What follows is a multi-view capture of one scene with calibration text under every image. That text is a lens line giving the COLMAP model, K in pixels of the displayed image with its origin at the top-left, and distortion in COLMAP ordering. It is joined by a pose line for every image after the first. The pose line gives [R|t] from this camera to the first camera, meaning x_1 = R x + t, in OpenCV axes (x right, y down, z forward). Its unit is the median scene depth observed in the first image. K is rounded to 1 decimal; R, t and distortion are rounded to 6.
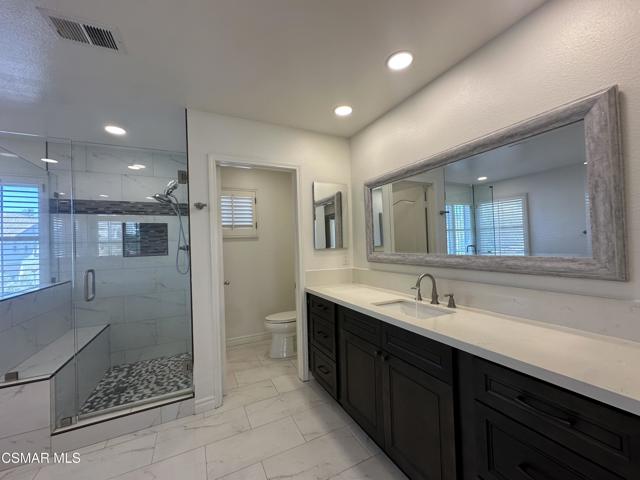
lens RADIAL K [[255.0, 0, 321.1], [0, 255.0, 239.8], [0, 0, 1]] dist [-0.005686, 0.001118]
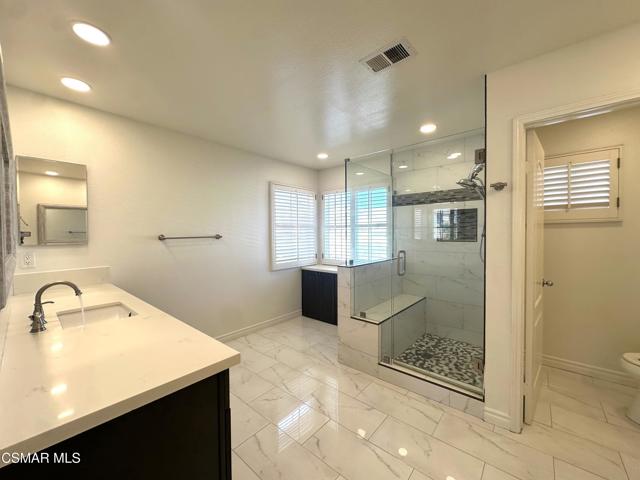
lens RADIAL K [[255.0, 0, 319.6], [0, 255.0, 239.8], [0, 0, 1]] dist [-0.005686, 0.001118]
pose [[0.384246, 0.050877, -0.921828, 0.061967], [0.006385, 0.998310, 0.057759, -0.007427], [0.923209, -0.028079, 0.383271, 0.106063]]
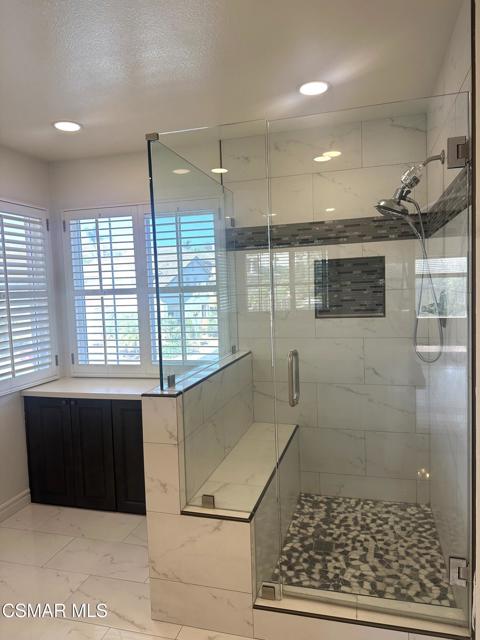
lens RADIAL K [[451.9, 0, 240.9], [0, 451.9, 320.6], [0, 0, 1]] dist [0.036992, -0.029626]
pose [[0.738281, 0.050196, -0.672623, -0.228415], [0.022956, 0.994779, 0.099434, -0.038654], [0.674103, -0.088850, 0.733274, 0.131207]]
